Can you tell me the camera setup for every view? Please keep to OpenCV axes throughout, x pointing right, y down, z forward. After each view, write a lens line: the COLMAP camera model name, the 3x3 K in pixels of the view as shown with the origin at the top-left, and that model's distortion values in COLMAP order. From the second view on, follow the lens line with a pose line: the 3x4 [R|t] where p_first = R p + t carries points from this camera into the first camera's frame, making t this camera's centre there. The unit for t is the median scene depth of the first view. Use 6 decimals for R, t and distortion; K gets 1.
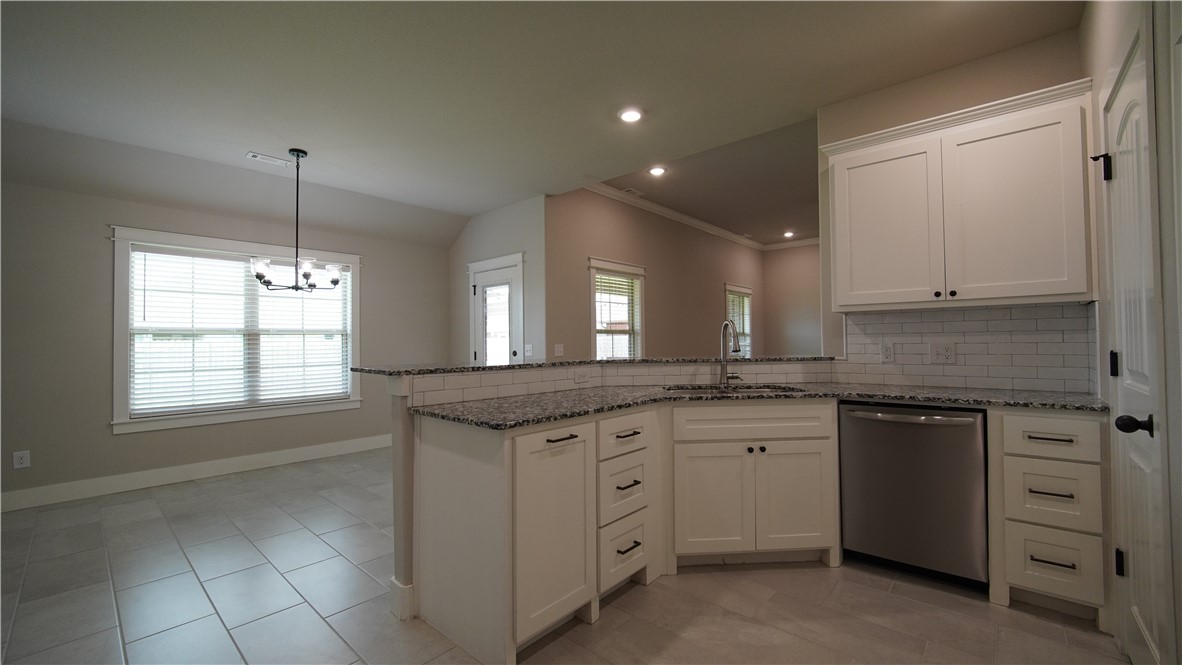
lens RADIAL K [[468.1, 0, 595.7], [0, 468.1, 333.5], [0, 0, 1]] dist [-0.016944, 0.000146]
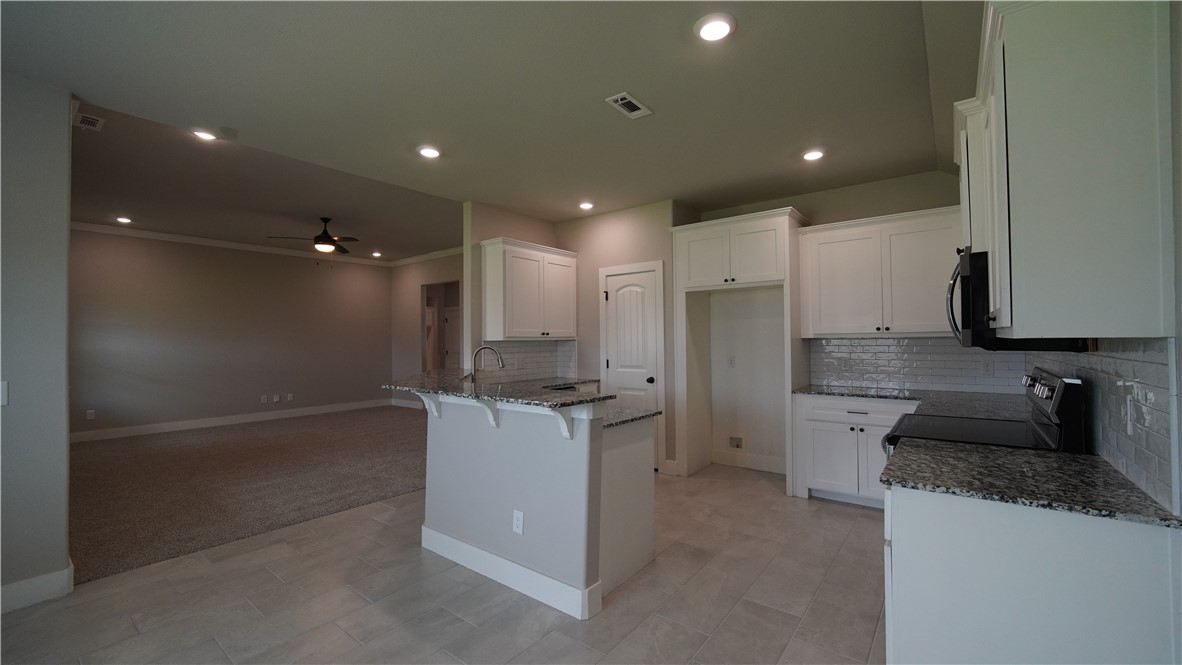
lens RADIAL K [[468.1, 0, 595.7], [0, 468.1, 333.5], [0, 0, 1]] dist [-0.016944, 0.000146]
pose [[-0.060249, 0.024208, 0.997890, -0.724165], [-0.006837, 0.999672, -0.024664, -0.020791], [-0.998160, -0.008308, -0.060064, 0.494123]]
